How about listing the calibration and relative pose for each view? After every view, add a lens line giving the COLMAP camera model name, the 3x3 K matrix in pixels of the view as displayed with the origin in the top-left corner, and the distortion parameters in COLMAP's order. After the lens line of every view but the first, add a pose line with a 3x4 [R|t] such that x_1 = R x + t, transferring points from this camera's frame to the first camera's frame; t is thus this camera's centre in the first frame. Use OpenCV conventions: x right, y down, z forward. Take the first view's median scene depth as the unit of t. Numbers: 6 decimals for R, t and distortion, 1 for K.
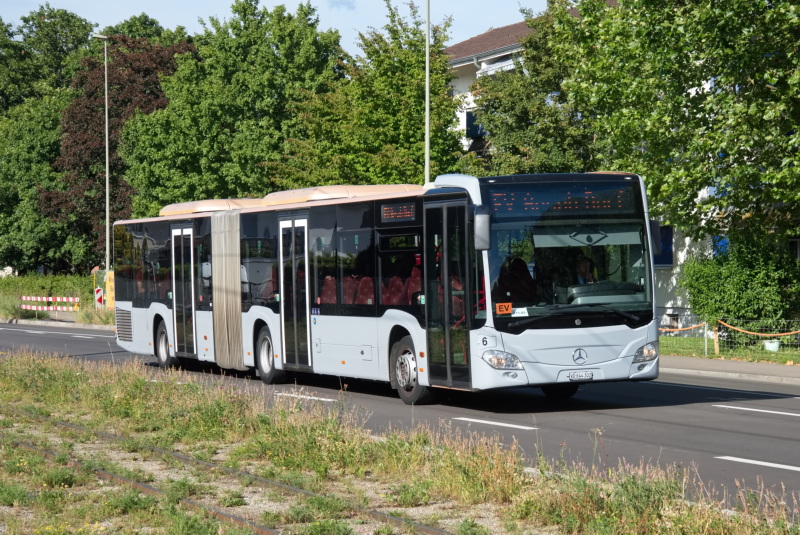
lens RADIAL K [[1721.3, 0, 397.3], [0, 1721.3, 265.8], [0, 0, 1]] dist [0.304306, 0.000000]
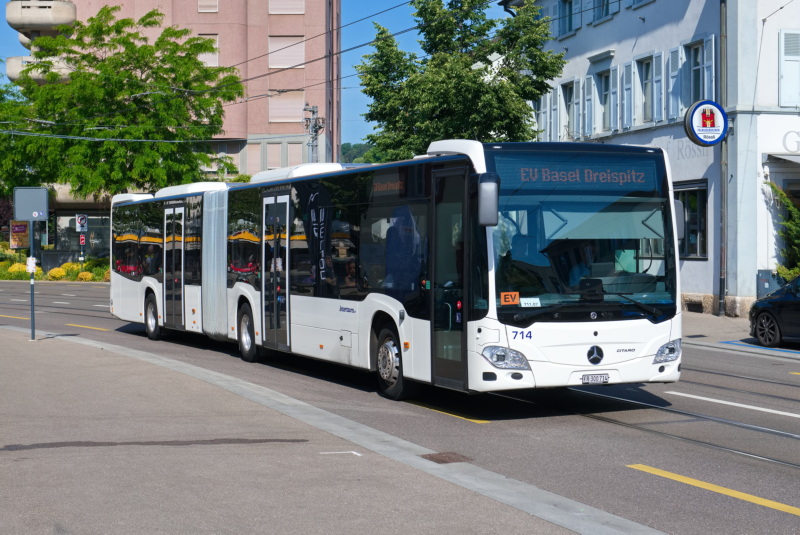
lens RADIAL K [[1192.2, 0, 400.2], [0, 1192.2, 263.8], [0, 0, 1]] dist [0.119174, 0.000000]
pose [[0.999312, 0.028946, 0.023198, -0.005366], [-0.029179, 0.999526, 0.009773, 0.003827], [-0.022904, -0.010443, 0.999683, 0.379401]]
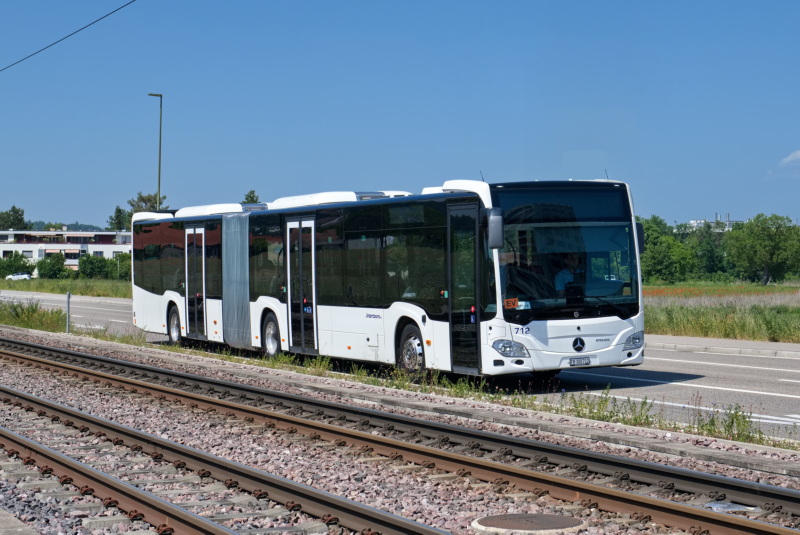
lens RADIAL K [[1311.0, 0, 401.3], [0, 1311.0, 270.8], [0, 0, 1]] dist [0.108189, 0.000000]
pose [[0.998109, 0.003736, 0.061356, -0.055680], [-0.004345, 0.999943, 0.009796, -0.002861], [-0.061316, -0.010044, 0.998068, 0.150758]]
